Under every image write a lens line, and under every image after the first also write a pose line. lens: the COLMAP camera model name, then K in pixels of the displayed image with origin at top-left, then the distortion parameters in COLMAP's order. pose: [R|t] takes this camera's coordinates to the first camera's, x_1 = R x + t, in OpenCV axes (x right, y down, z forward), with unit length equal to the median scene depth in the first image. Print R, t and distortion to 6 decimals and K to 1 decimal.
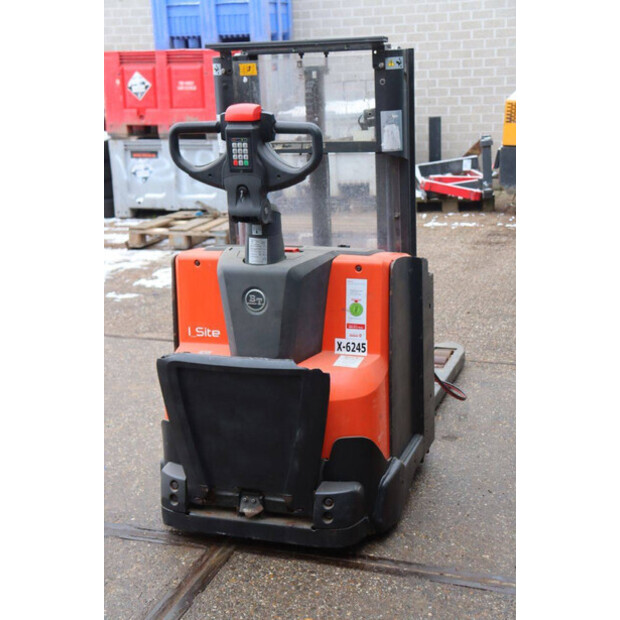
lens RADIAL K [[1020.7, 0, 310.0], [0, 1020.7, 310.0], [0, 0, 1]] dist [0.148940, 0.129543]
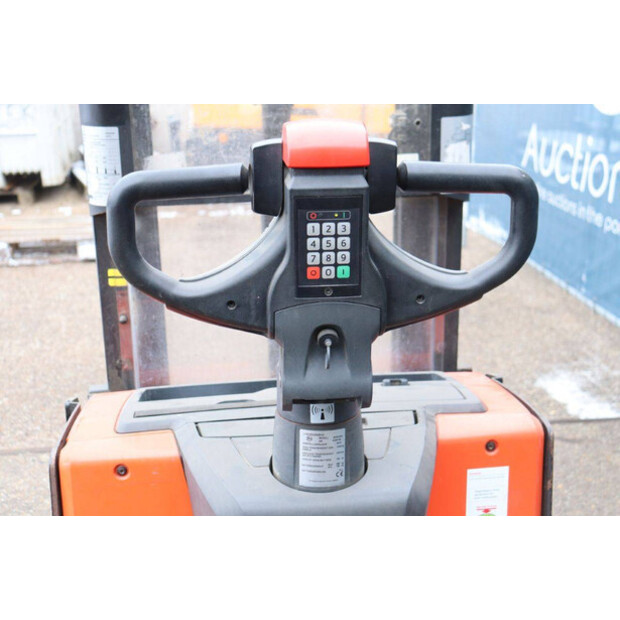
lens RADIAL K [[895.6, 0, 311.3], [0, 895.6, 300.2], [0, 0, 1]] dist [0.064919, 0.063574]
pose [[0.902712, -0.105229, 0.417179, -0.199586], [0.084698, 0.994119, 0.067482, -0.145048], [-0.421827, -0.025583, 0.906316, 0.645039]]
